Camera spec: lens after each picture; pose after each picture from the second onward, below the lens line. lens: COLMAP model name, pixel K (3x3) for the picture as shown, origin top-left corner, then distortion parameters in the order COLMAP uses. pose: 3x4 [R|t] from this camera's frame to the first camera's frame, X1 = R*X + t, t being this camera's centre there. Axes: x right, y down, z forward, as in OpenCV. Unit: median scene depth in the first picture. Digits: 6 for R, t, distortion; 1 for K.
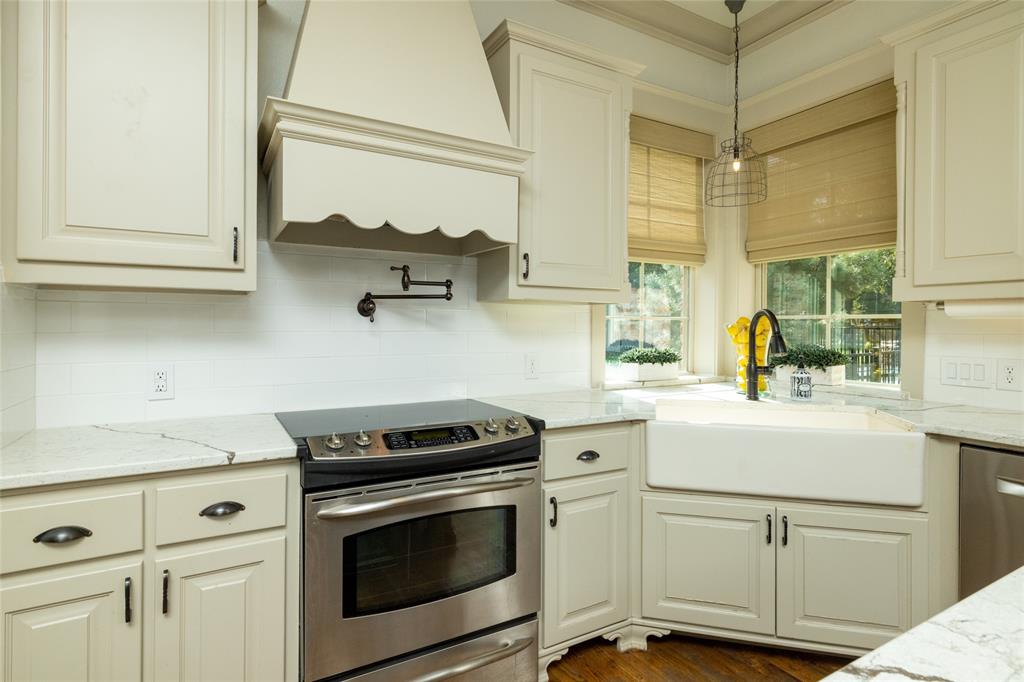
lens RADIAL K [[536.5, 0, 505.5], [0, 536.5, 324.5], [0, 0, 1]] dist [0.005445, 0.000758]
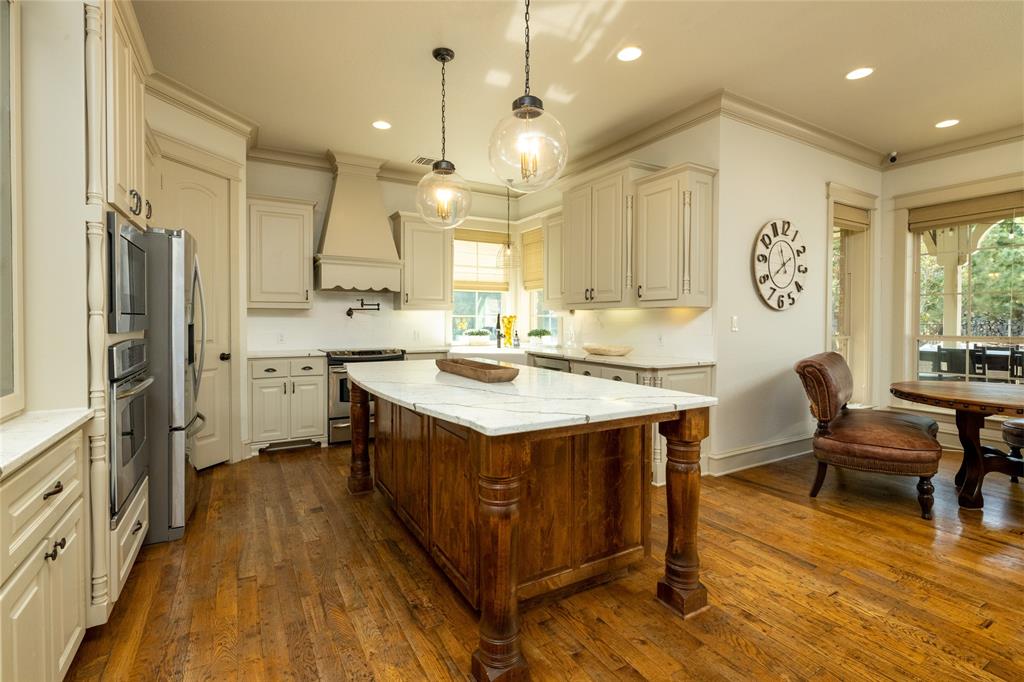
lens RADIAL K [[475.7, 0, 497.8], [0, 475.7, 327.7], [0, 0, 1]] dist [-0.013972, 0.002828]
pose [[0.999971, -0.003318, -0.006875, 0.568510], [0.003410, 0.999905, 0.013386, 0.014280], [0.006830, -0.013409, 0.999887, -1.578119]]
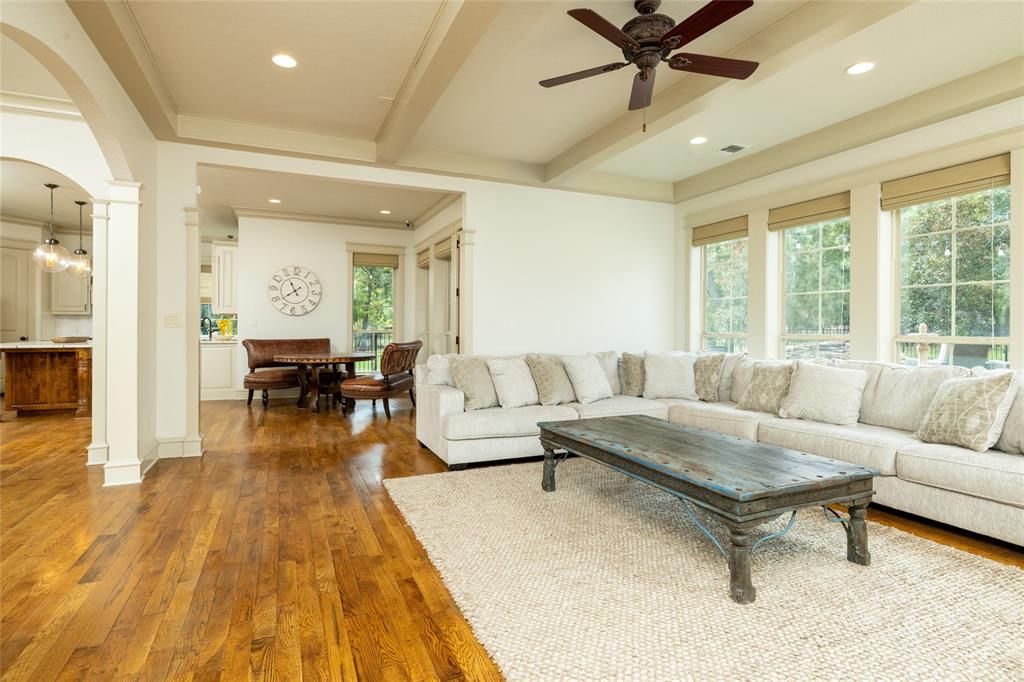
lens RADIAL K [[536.5, 0, 514.7], [0, 536.5, 326.1], [0, 0, 1]] dist [0.005445, 0.000758]
pose [[0.993210, -0.001333, -0.116332, 4.083210], [0.001083, 0.999997, -0.002208, 0.069271], [0.116334, 0.002067, 0.993208, -3.628100]]
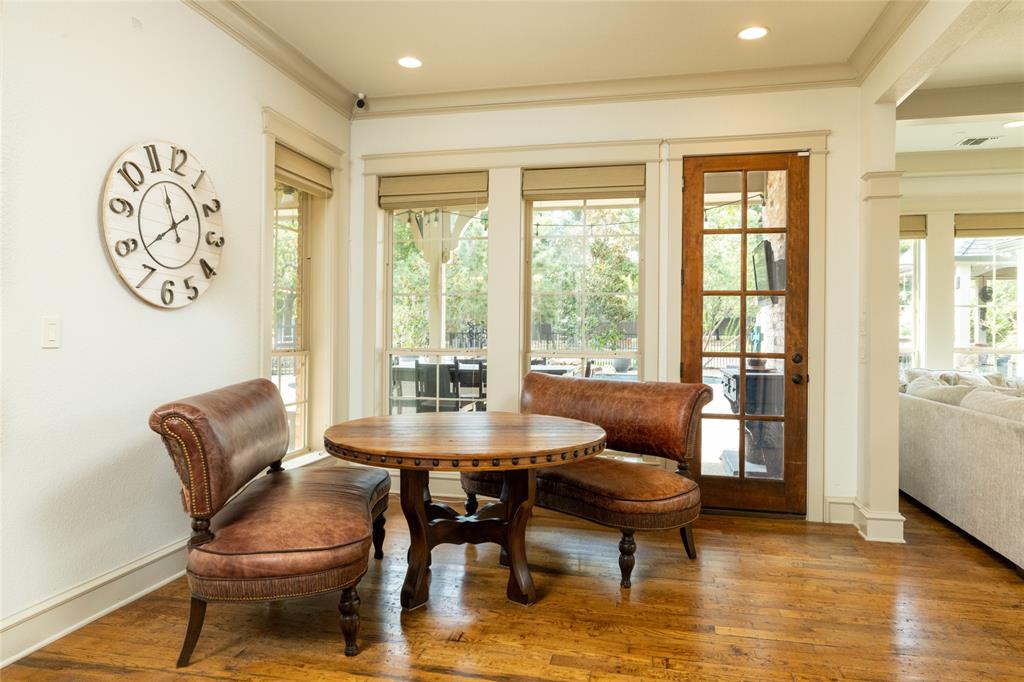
lens RADIAL K [[655.3, 0, 506.4], [0, 655.3, 330.9], [0, 0, 1]] dist [-0.011553, -0.000502]
pose [[0.678705, -0.001250, 0.734410, 1.189961], [-0.002101, 0.999991, 0.003643, 0.016431], [-0.734408, -0.004015, 0.678696, -1.160091]]
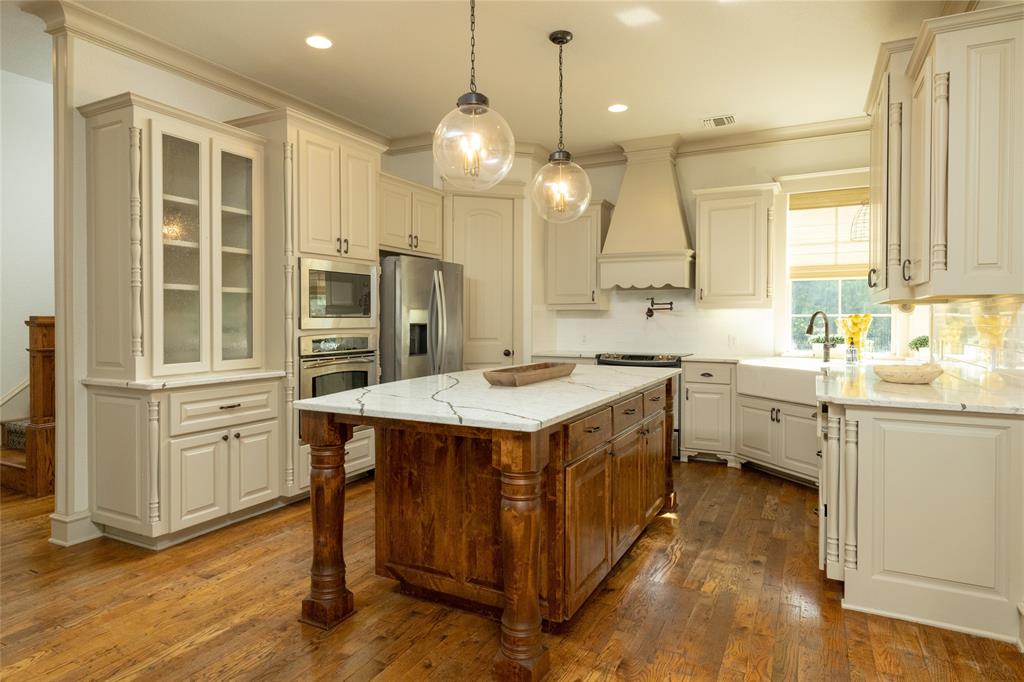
lens RADIAL K [[580.9, 0, 498.6], [0, 580.9, 322.3], [0, 0, 1]] dist [0.003887, -0.001689]
pose [[0.526687, -0.001770, -0.850058, 1.814370], [-0.000188, 0.999998, -0.002198, 0.016498], [0.850059, 0.001318, 0.526685, -1.112211]]
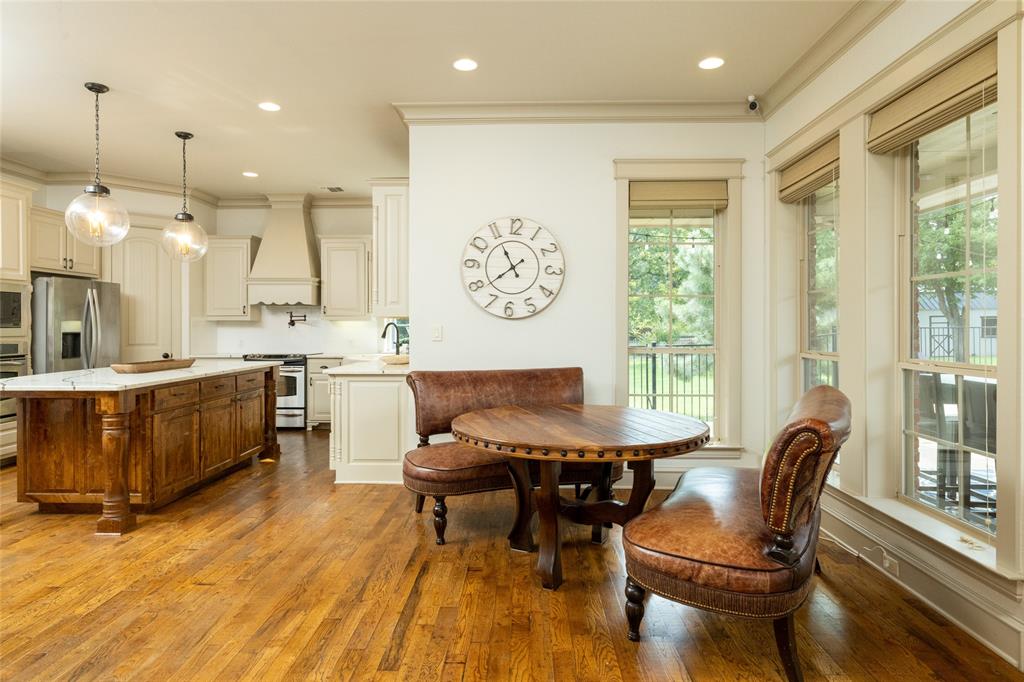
lens RADIAL K [[580.9, 0, 504.4], [0, 580.9, 324.6], [0, 0, 1]] dist [0.003887, -0.001689]
pose [[0.845799, -0.008981, -0.533426, 2.985161], [0.005163, 0.999949, -0.008650, 0.013495], [0.533477, 0.004562, 0.845803, -1.440005]]
